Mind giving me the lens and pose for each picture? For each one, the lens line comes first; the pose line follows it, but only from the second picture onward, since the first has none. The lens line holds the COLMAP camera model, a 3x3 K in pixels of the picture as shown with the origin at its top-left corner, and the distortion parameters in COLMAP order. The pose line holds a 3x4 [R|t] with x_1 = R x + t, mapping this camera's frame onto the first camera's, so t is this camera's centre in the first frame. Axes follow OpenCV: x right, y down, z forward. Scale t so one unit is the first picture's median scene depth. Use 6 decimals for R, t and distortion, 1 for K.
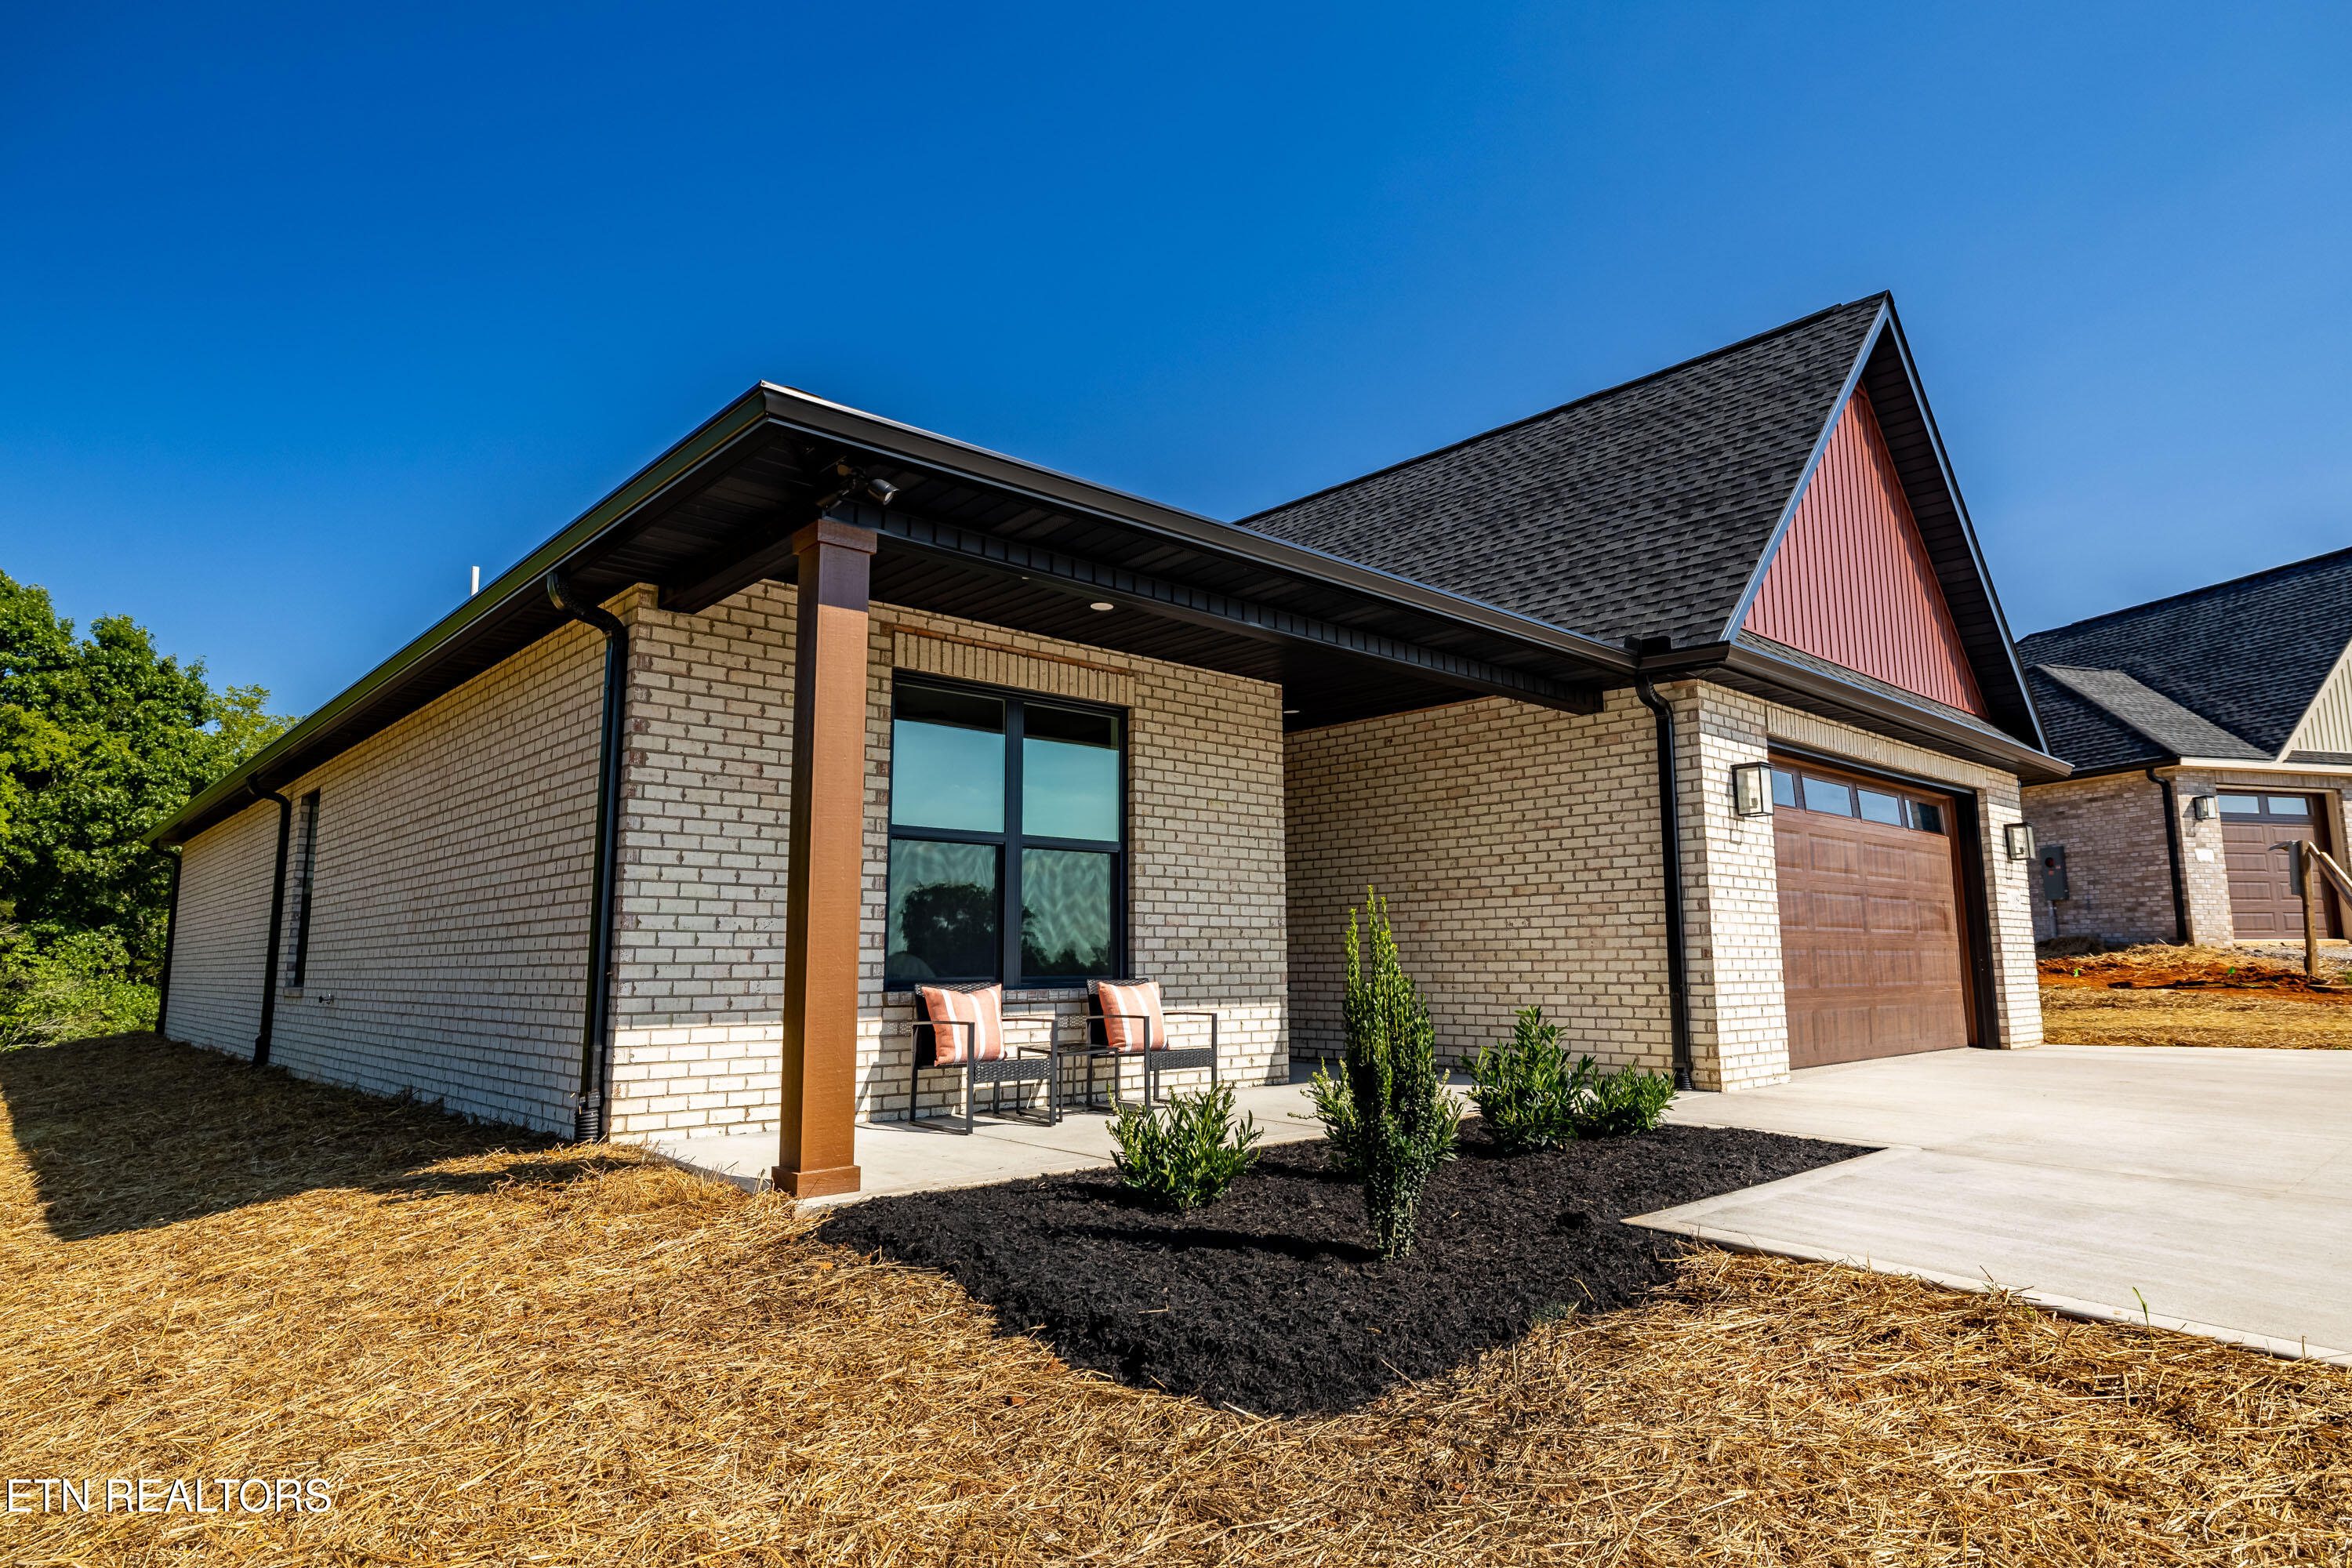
lens RADIAL K [[1329.1, 0, 1180.7], [0, 1329.1, 778.5], [0, 0, 1]] dist [-0.001558, -0.001171]
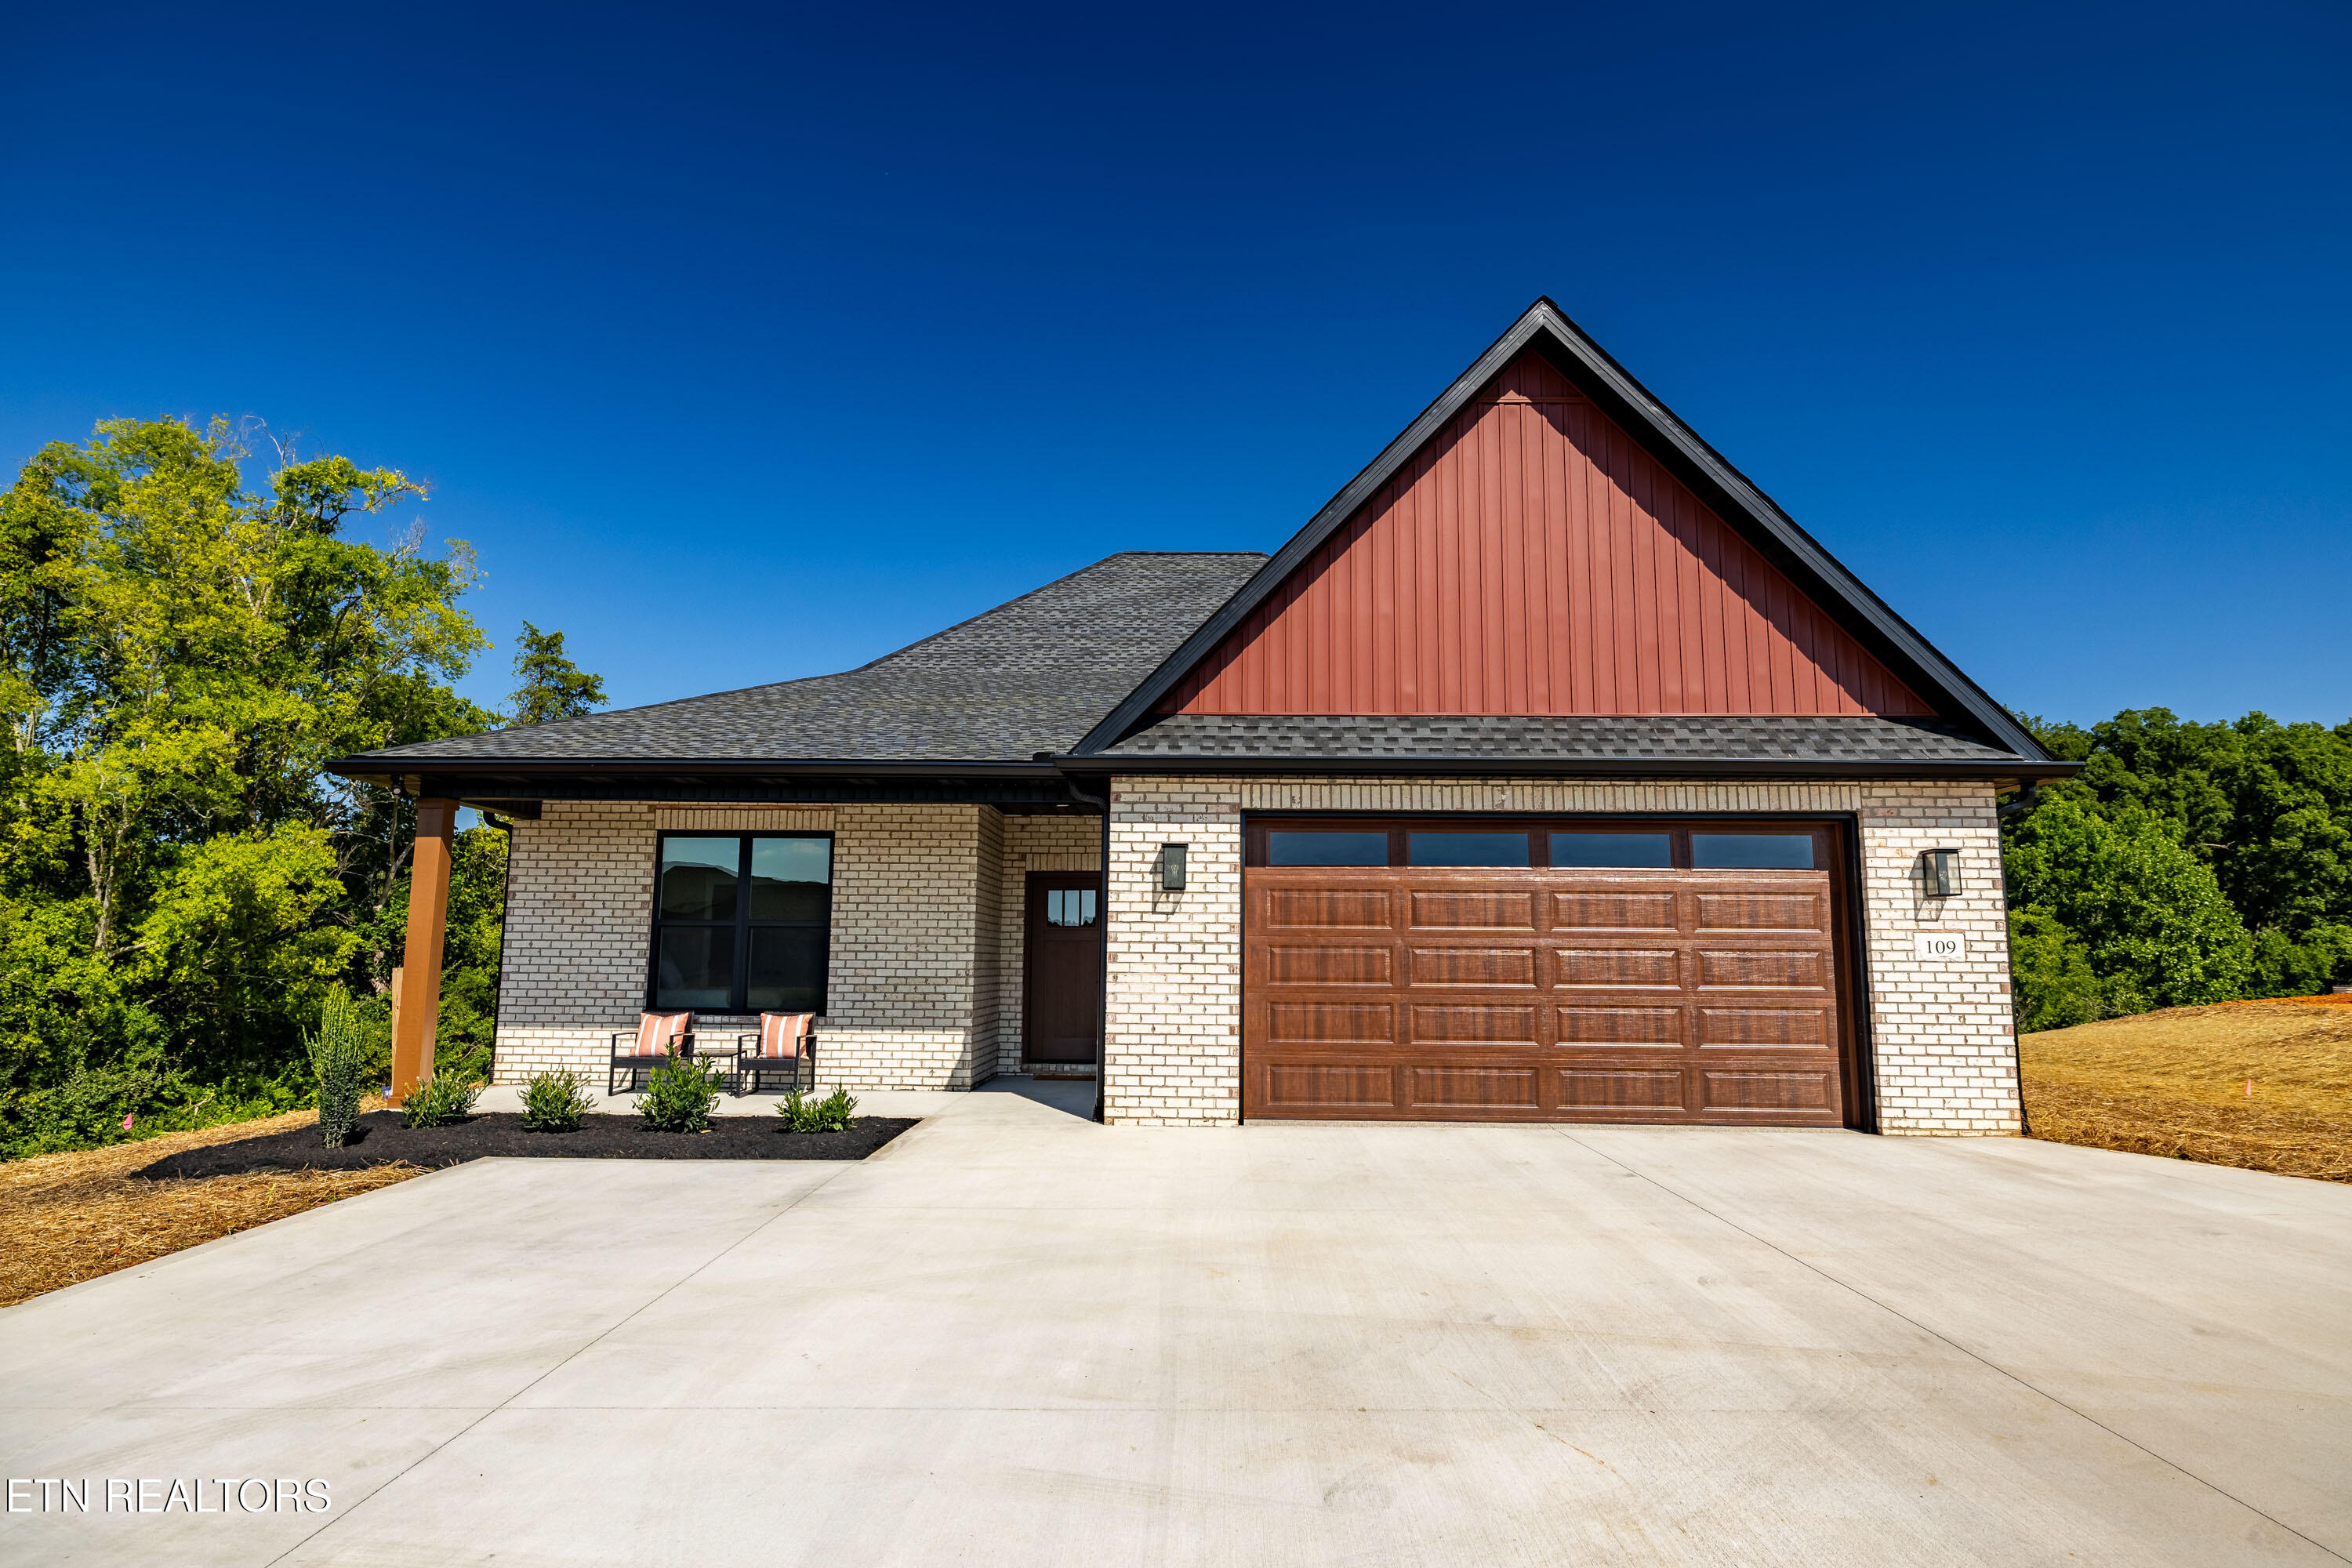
lens RADIAL K [[1329.1, 0, 1162.1], [0, 1329.1, 767.9], [0, 0, 1]] dist [-0.001558, -0.001171]
pose [[0.714746, -0.083034, -0.694438, 1.295299], [0.084709, 0.995895, -0.031893, -0.045595], [0.694235, -0.036030, 0.718846, 0.174926]]
